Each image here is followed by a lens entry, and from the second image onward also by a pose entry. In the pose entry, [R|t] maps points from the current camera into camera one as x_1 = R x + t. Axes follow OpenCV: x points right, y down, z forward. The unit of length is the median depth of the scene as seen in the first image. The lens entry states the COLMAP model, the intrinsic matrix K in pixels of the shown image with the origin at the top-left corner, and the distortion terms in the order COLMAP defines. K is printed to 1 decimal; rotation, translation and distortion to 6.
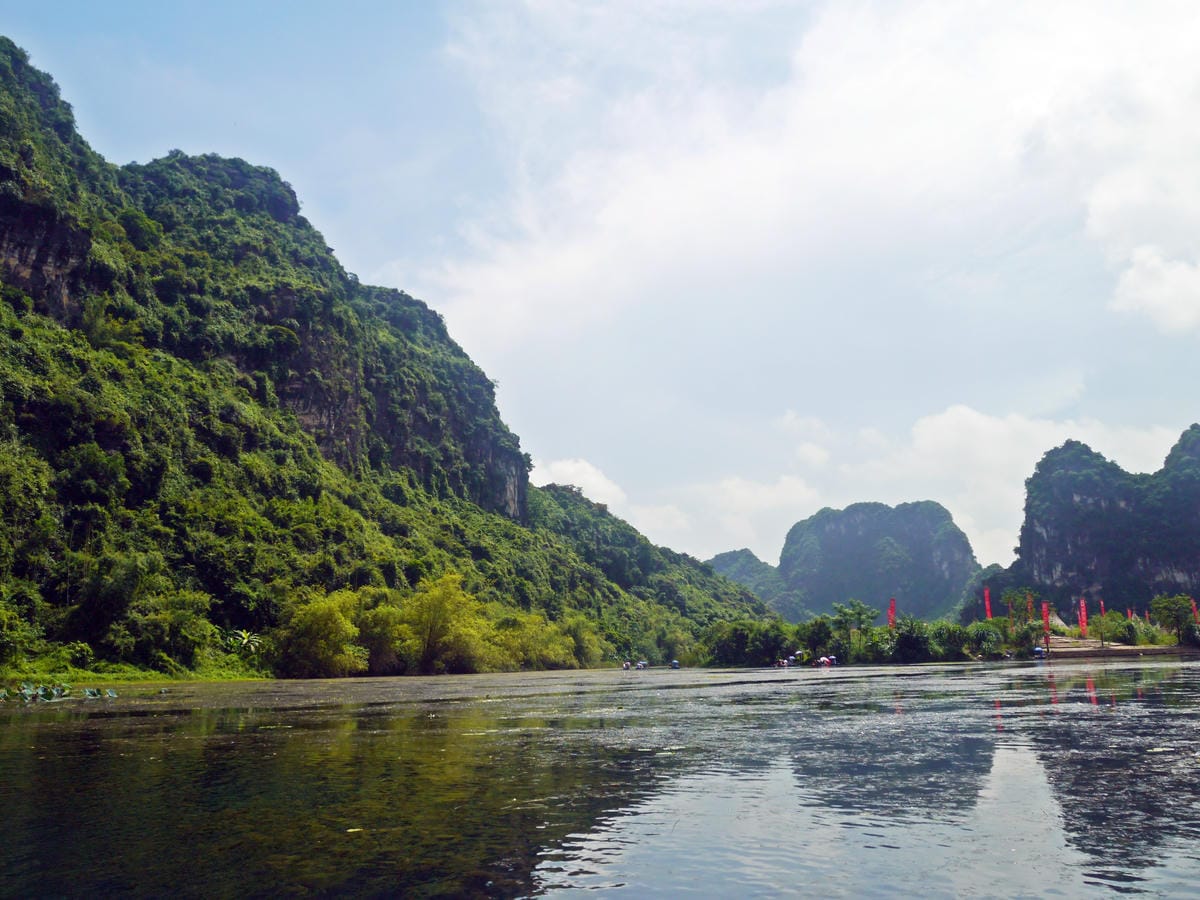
lens RADIAL K [[991.7, 0, 603.0], [0, 991.7, 450.6], [0, 0, 1]] dist [-0.082743, 0.066197]
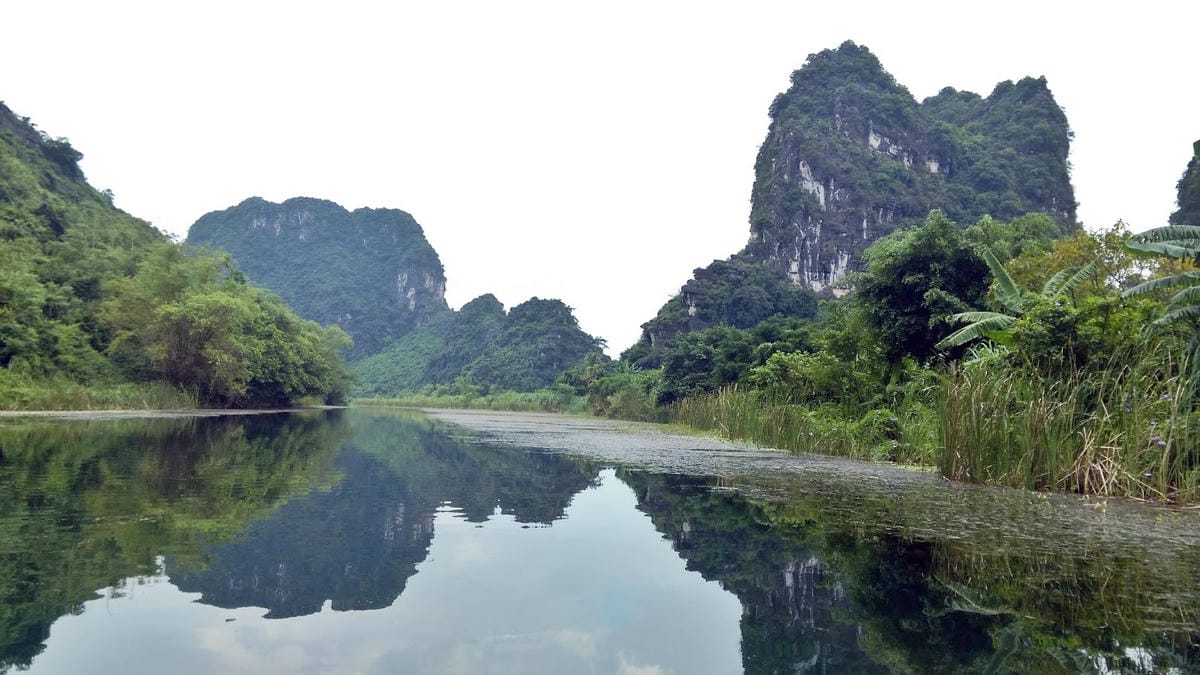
lens RADIAL K [[950.5, 0, 619.9], [0, 950.5, 340.4], [0, 0, 1]] dist [0.037409, -0.046798]
pose [[0.798375, 0.088368, 0.595641, 0.071433], [-0.171340, 0.981622, 0.084027, 0.130438], [-0.577269, -0.169142, 0.798843, 0.619395]]
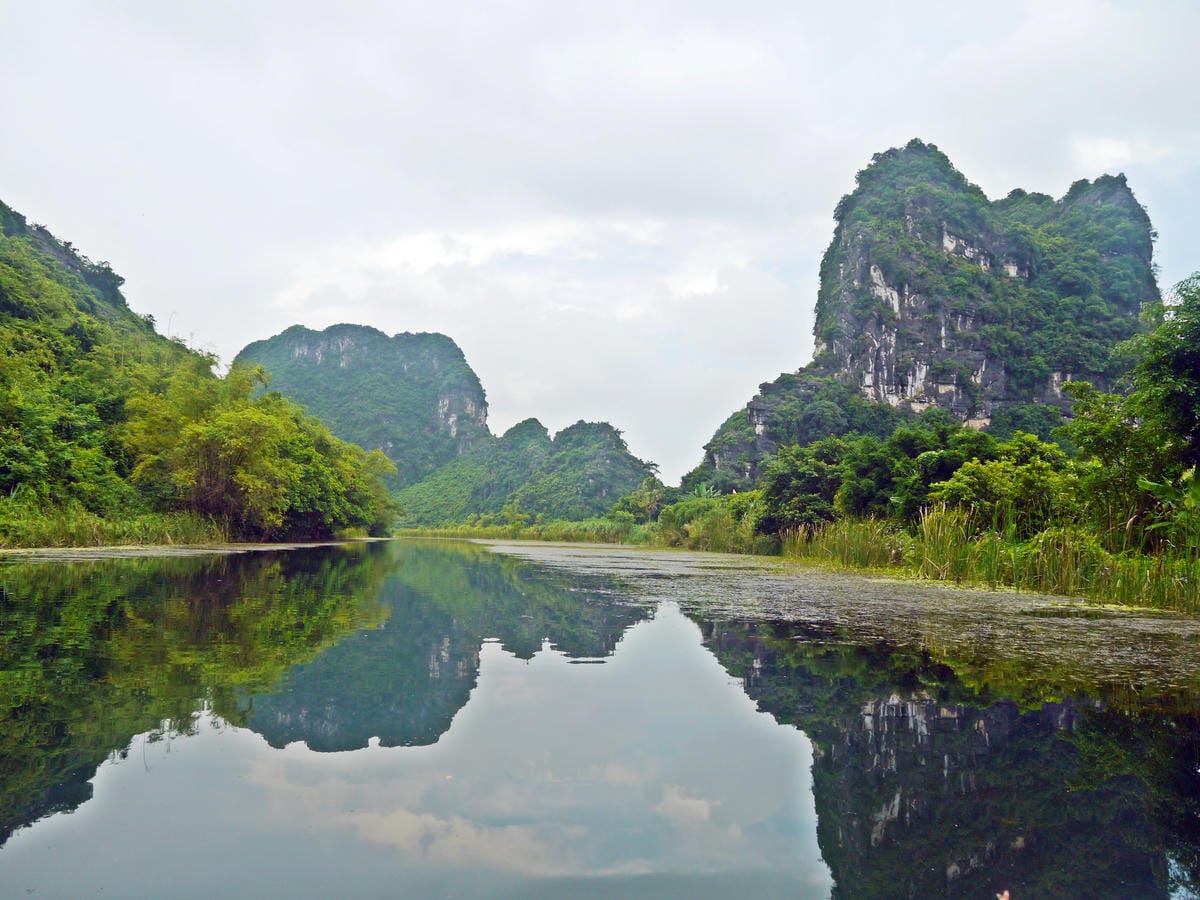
lens RADIAL K [[991.7, 0, 602.0], [0, 991.7, 443.8], [0, 0, 1]] dist [-0.082743, 0.066197]
pose [[0.837011, 0.087049, 0.540218, 0.077211], [-0.149270, 0.986144, 0.072373, 0.133856], [-0.526433, -0.141216, 0.838407, 0.636296]]
